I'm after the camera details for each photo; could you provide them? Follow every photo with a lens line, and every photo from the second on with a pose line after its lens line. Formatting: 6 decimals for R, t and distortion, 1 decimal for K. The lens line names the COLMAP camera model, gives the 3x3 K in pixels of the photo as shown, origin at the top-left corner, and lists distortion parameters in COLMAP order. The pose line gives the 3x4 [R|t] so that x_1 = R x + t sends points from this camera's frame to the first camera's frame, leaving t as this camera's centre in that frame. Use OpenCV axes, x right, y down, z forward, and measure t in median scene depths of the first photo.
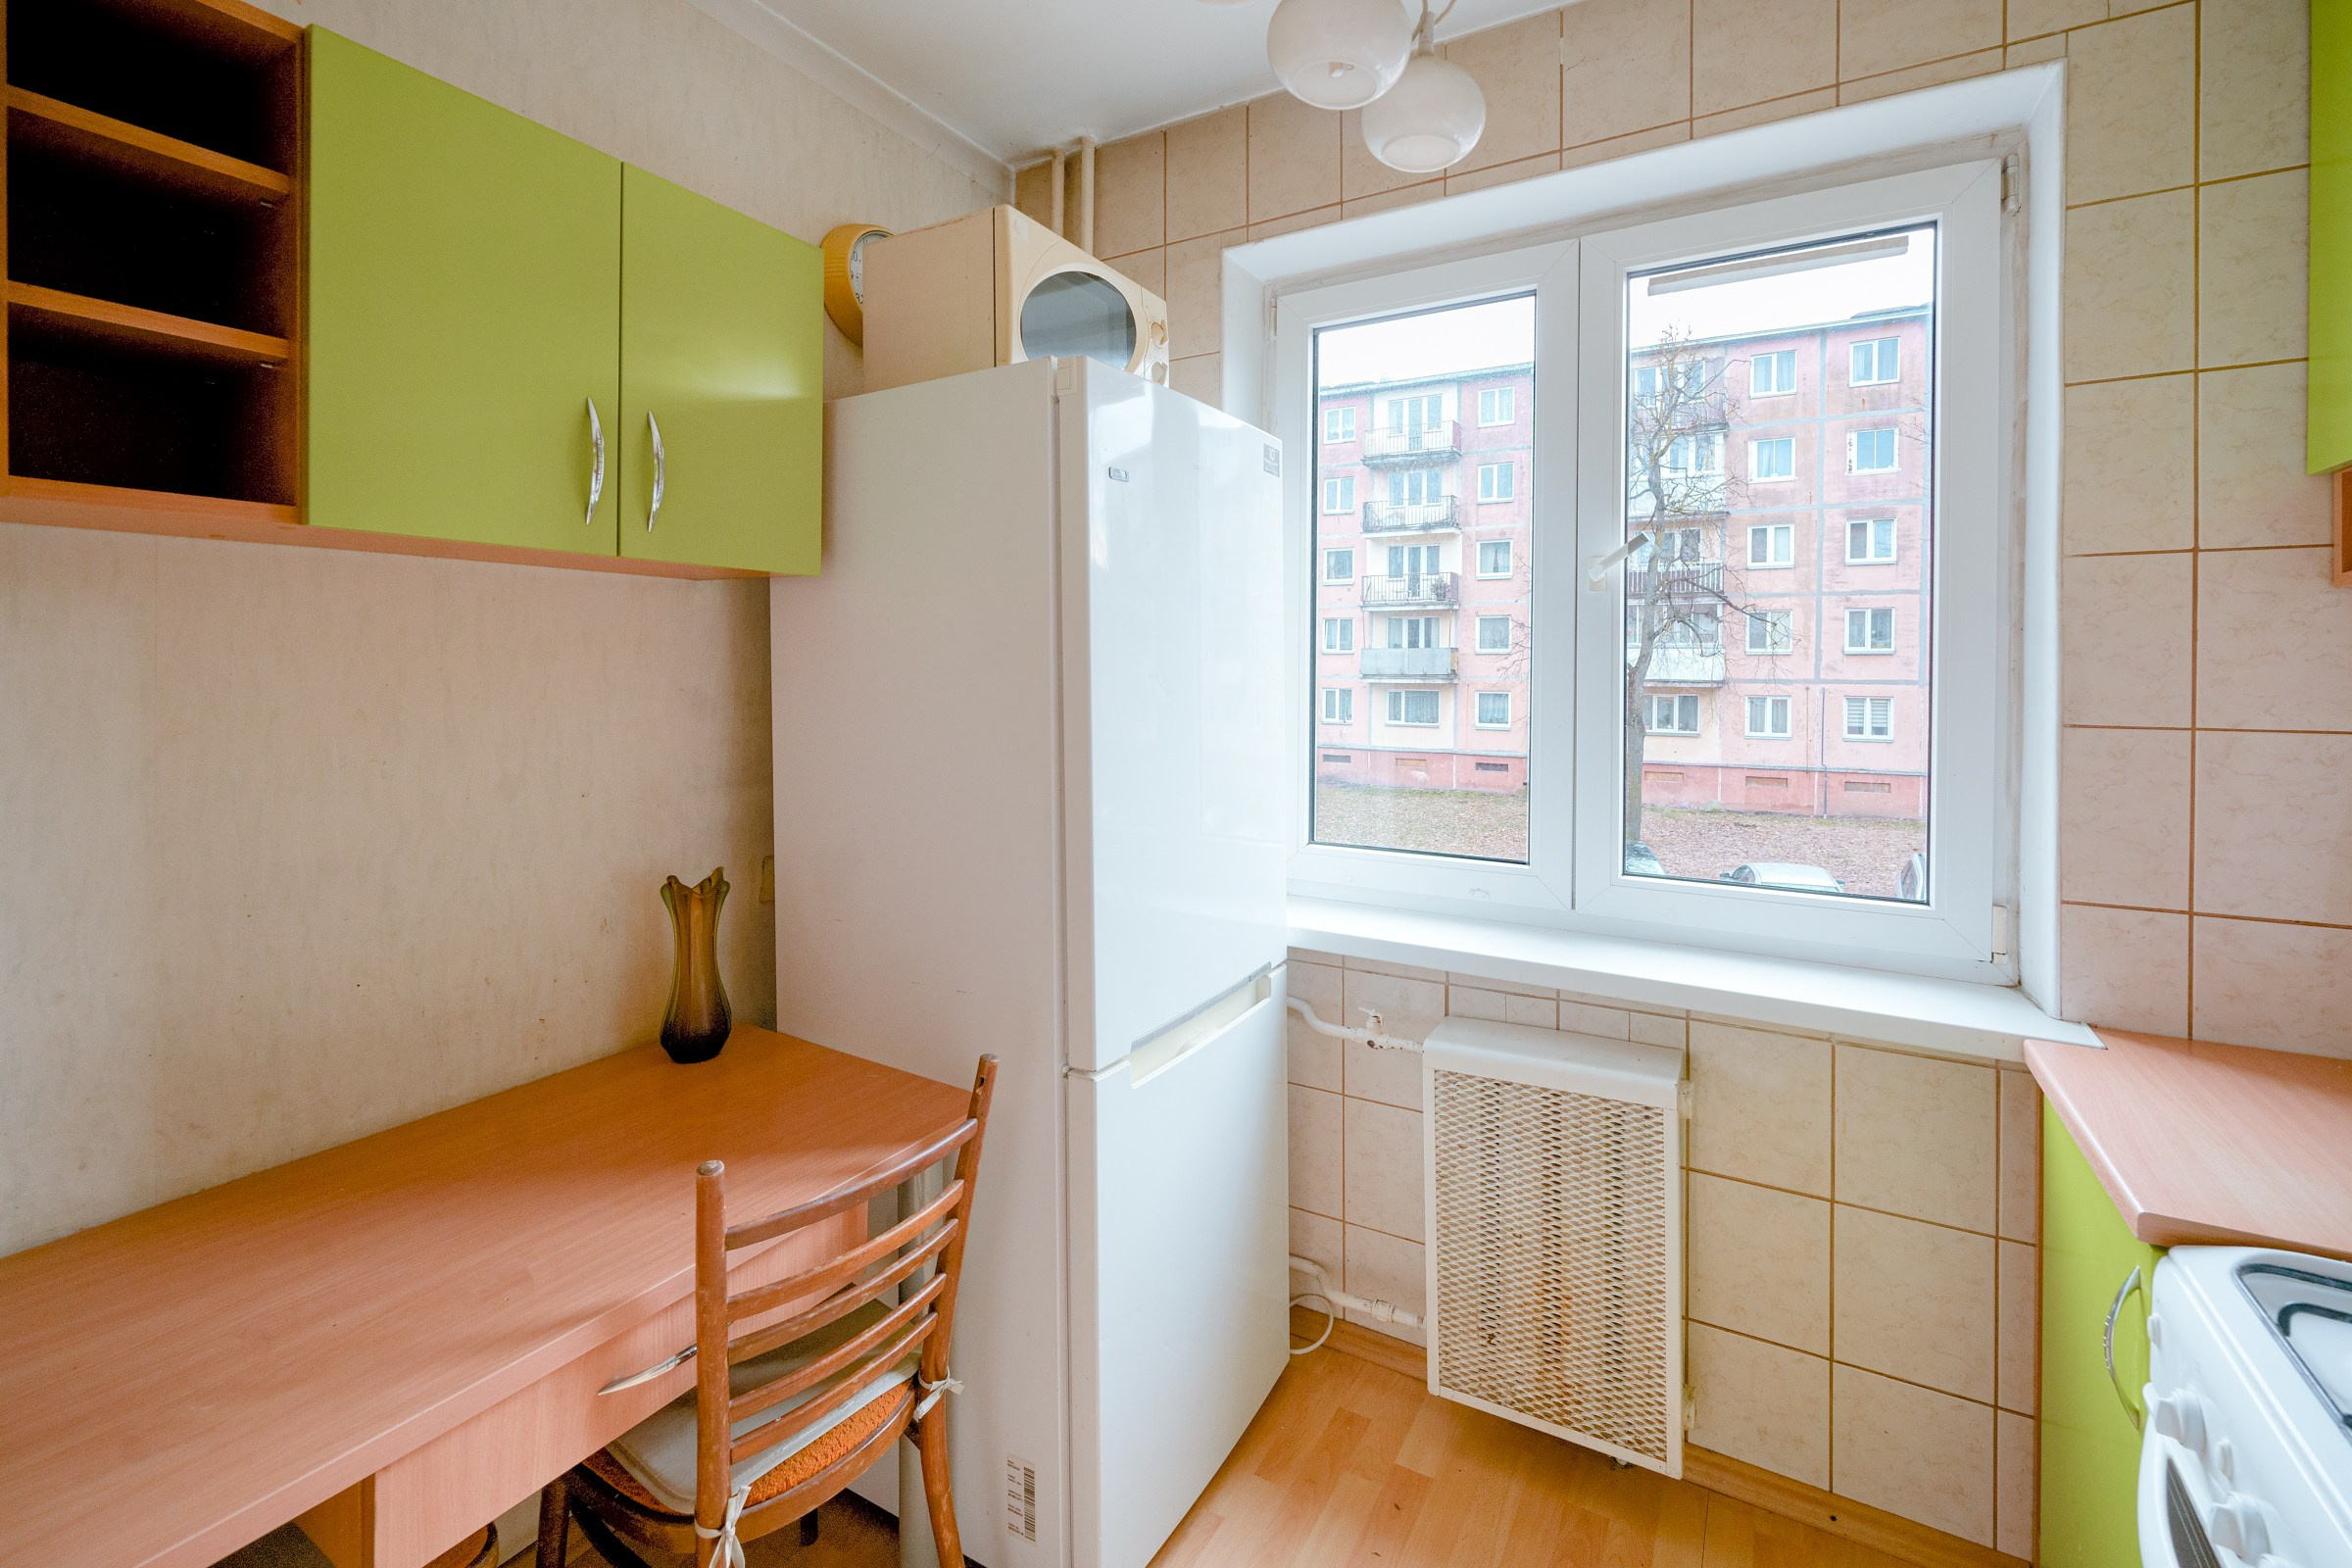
lens RADIAL K [[958.6, 0, 1127.5], [0, 958.6, 696.4], [0, 0, 1]] dist [-0.002253, -0.000598]
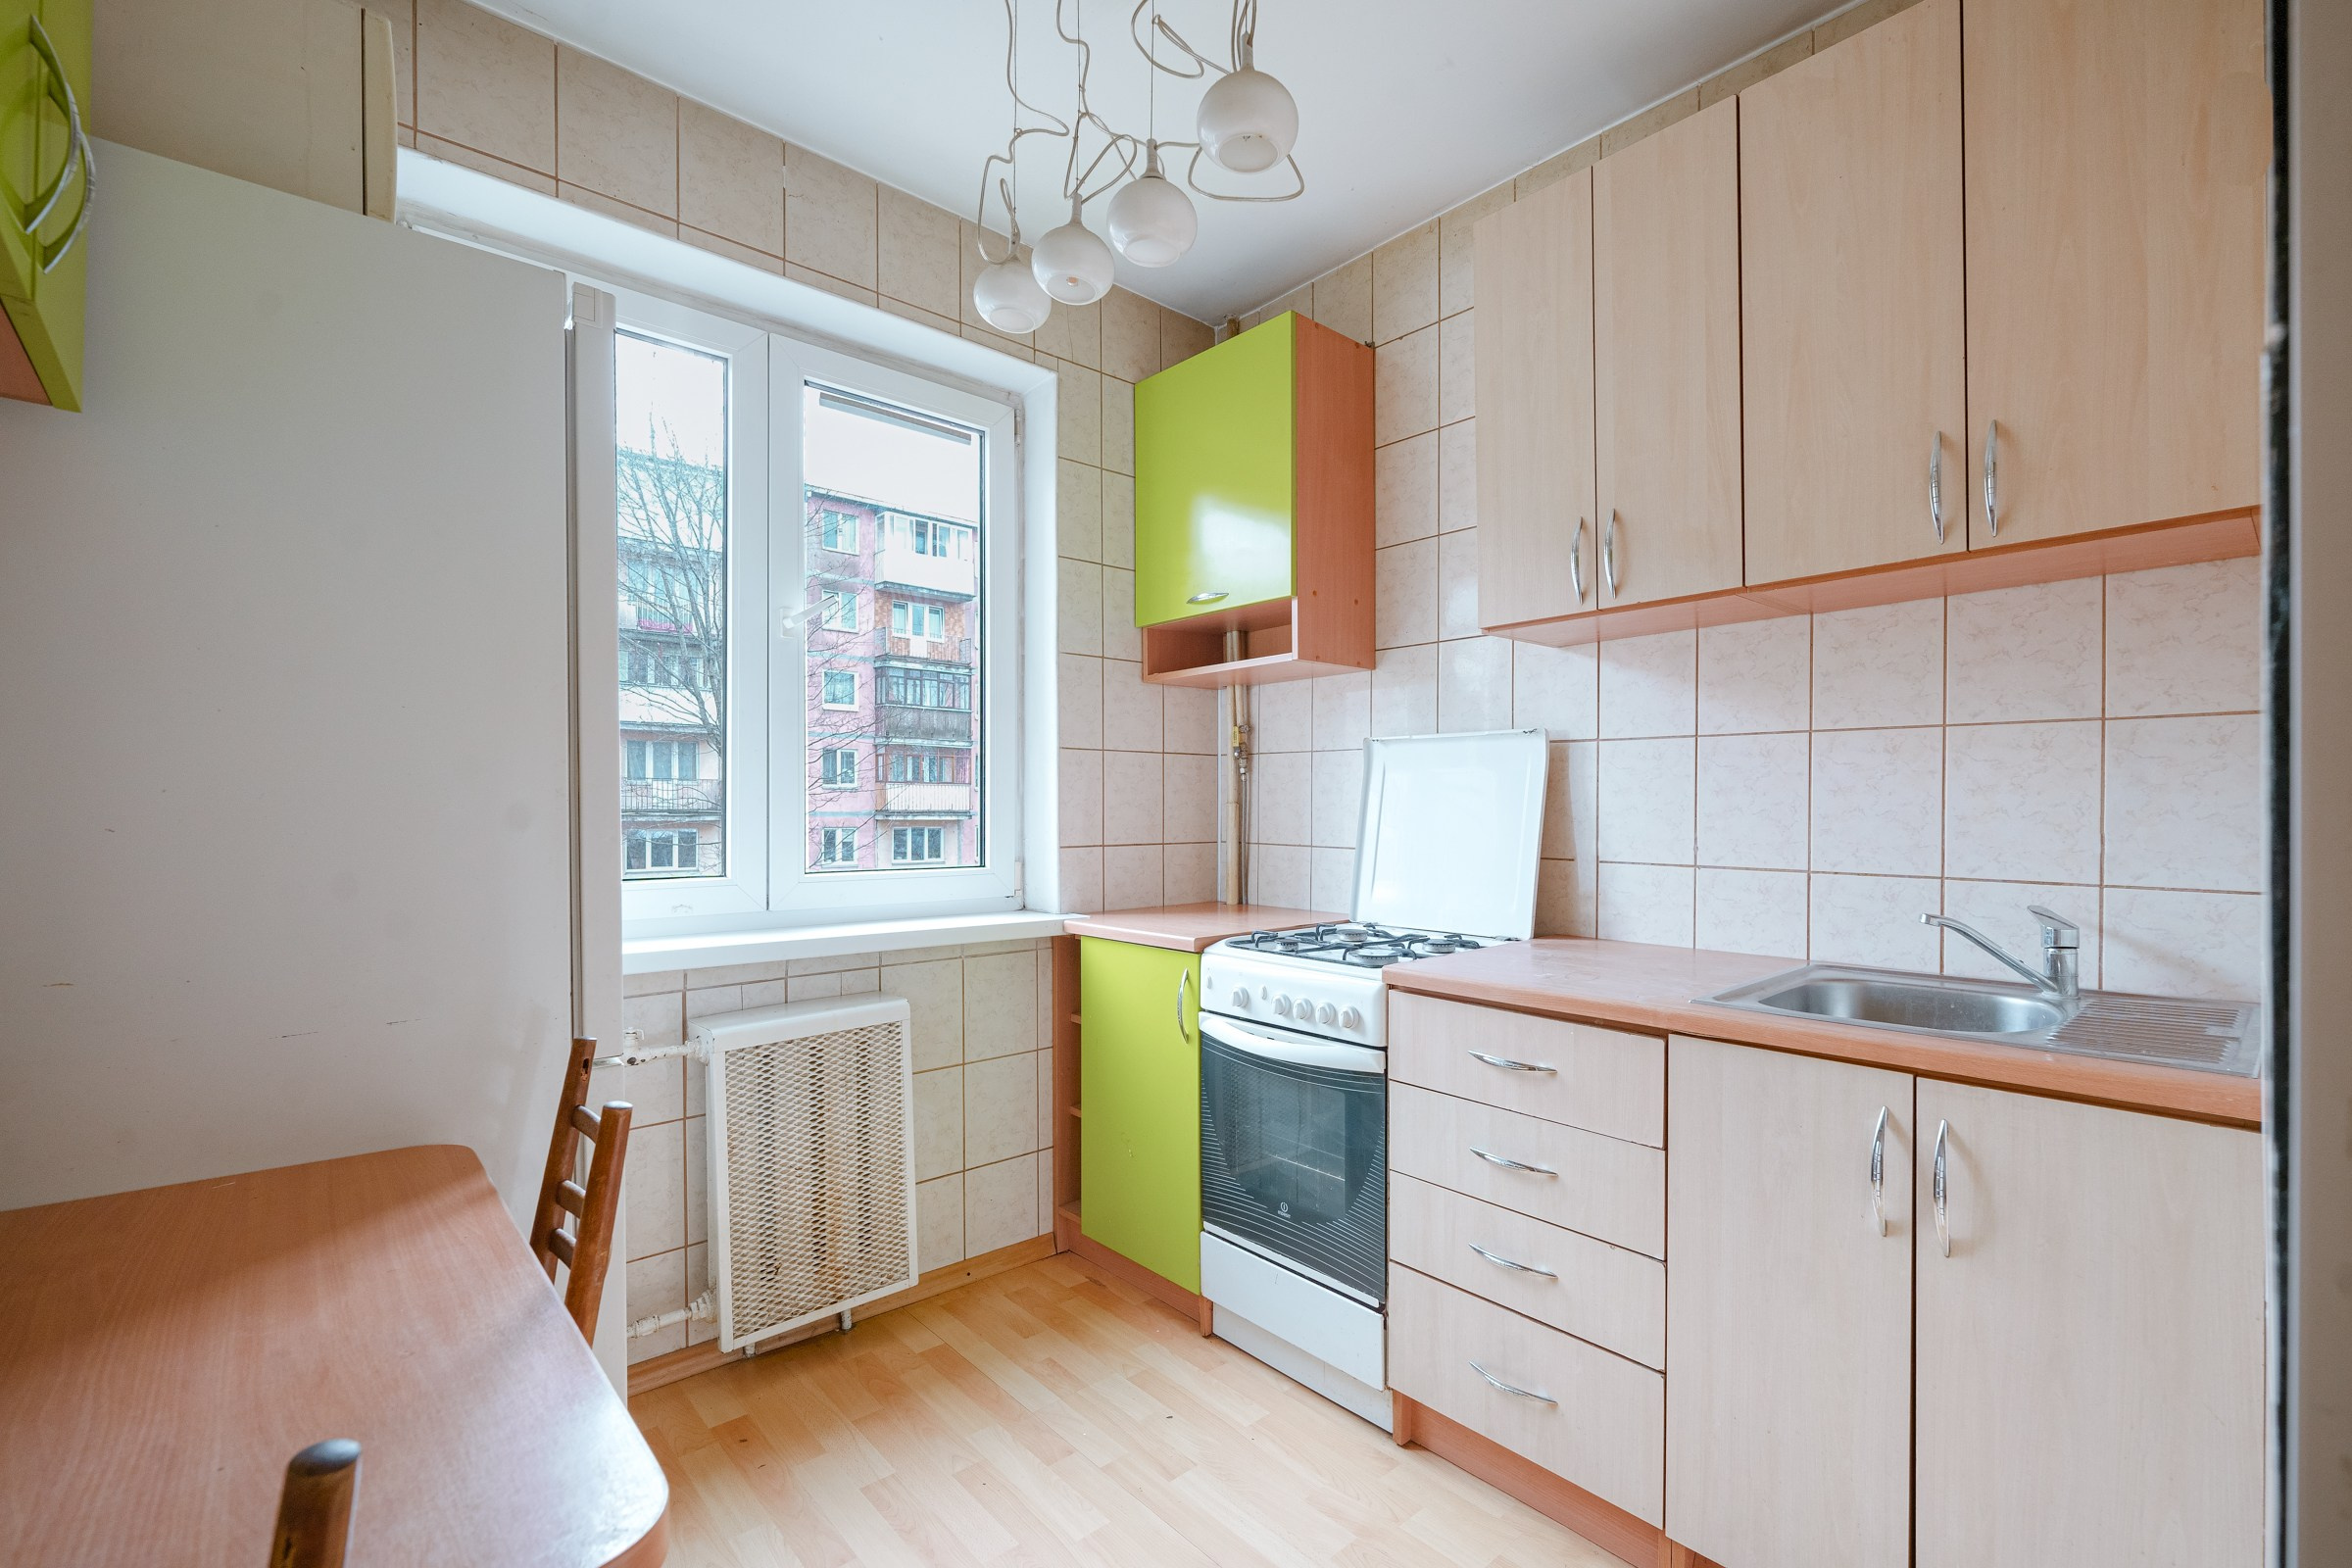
lens RADIAL K [[1055.7, 0, 1255.0], [0, 1055.7, 809.9], [0, 0, 1]] dist [-0.000666, -0.000598]
pose [[0.290013, -0.007532, 0.956993, -0.705362], [0.013513, 0.999902, 0.003775, 0.127331], [-0.956927, 0.011837, 0.290087, 0.076946]]
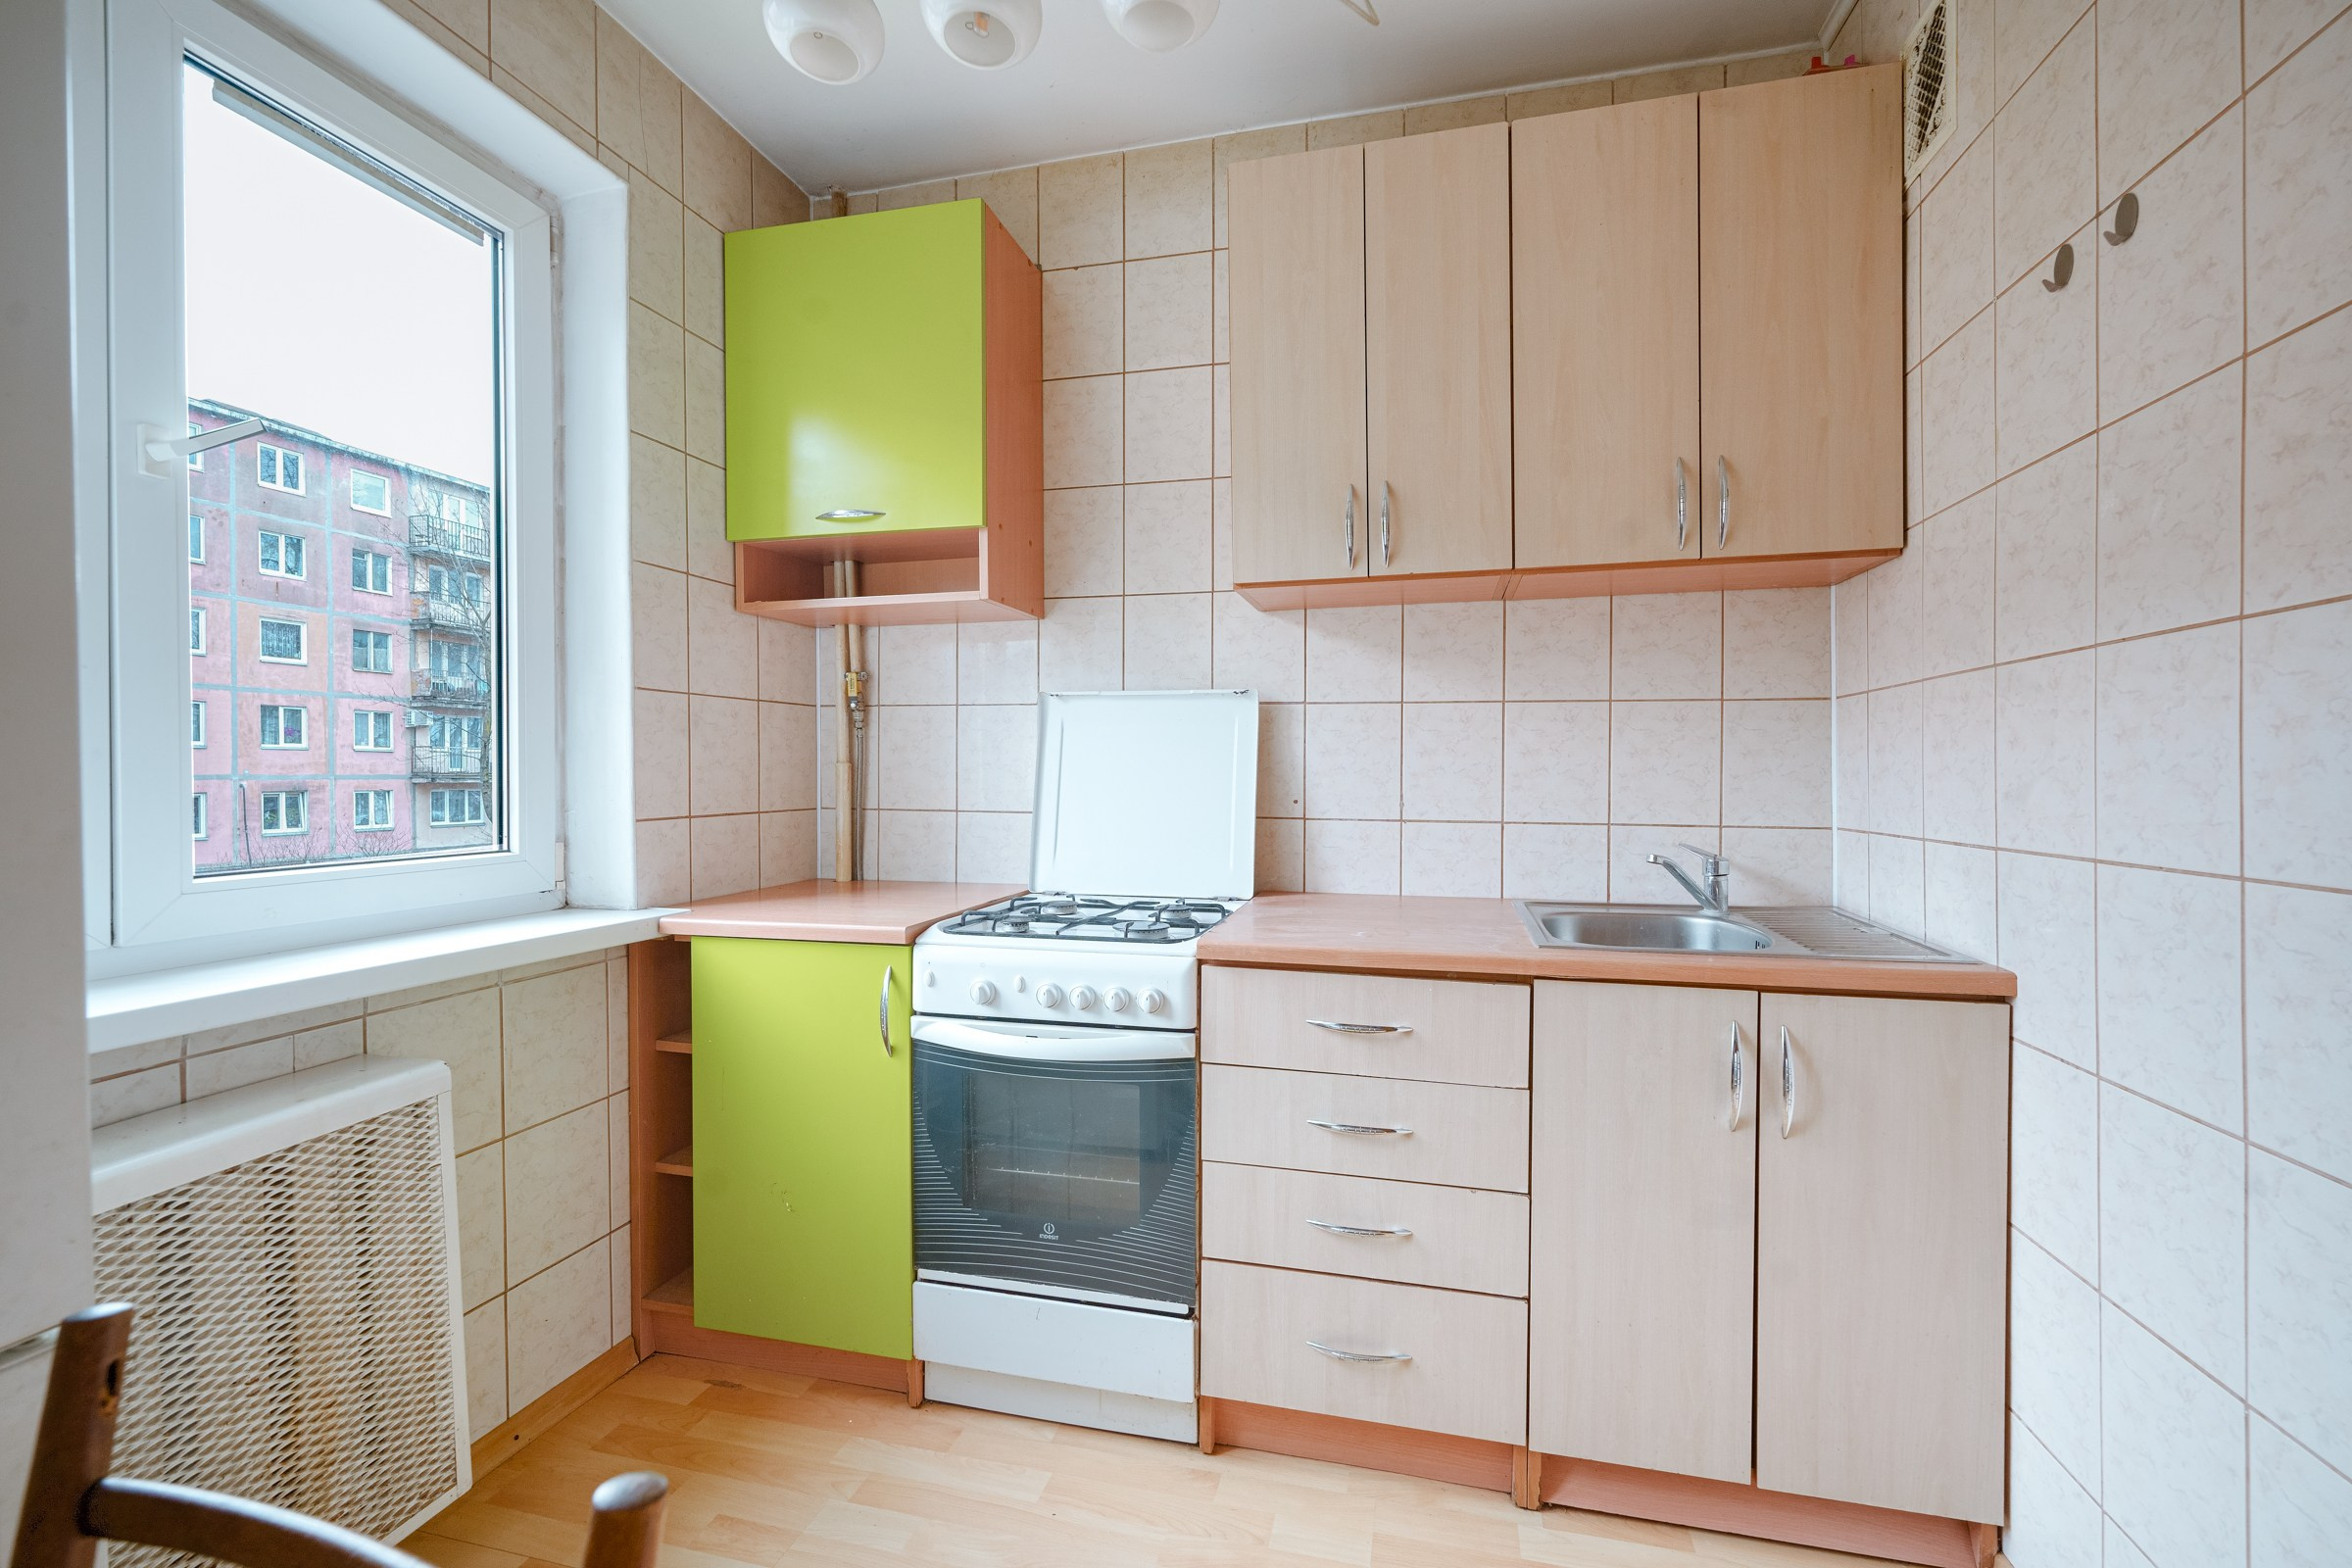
lens RADIAL K [[958.6, 0, 1218.9], [0, 958.6, 778.8], [0, 0, 1]] dist [-0.002253, -0.000598]
pose [[-0.293865, -0.014843, 0.955732, -0.475256], [0.011149, 0.999758, 0.018955, 0.124756], [-0.955782, 0.016226, -0.293629, 0.548543]]
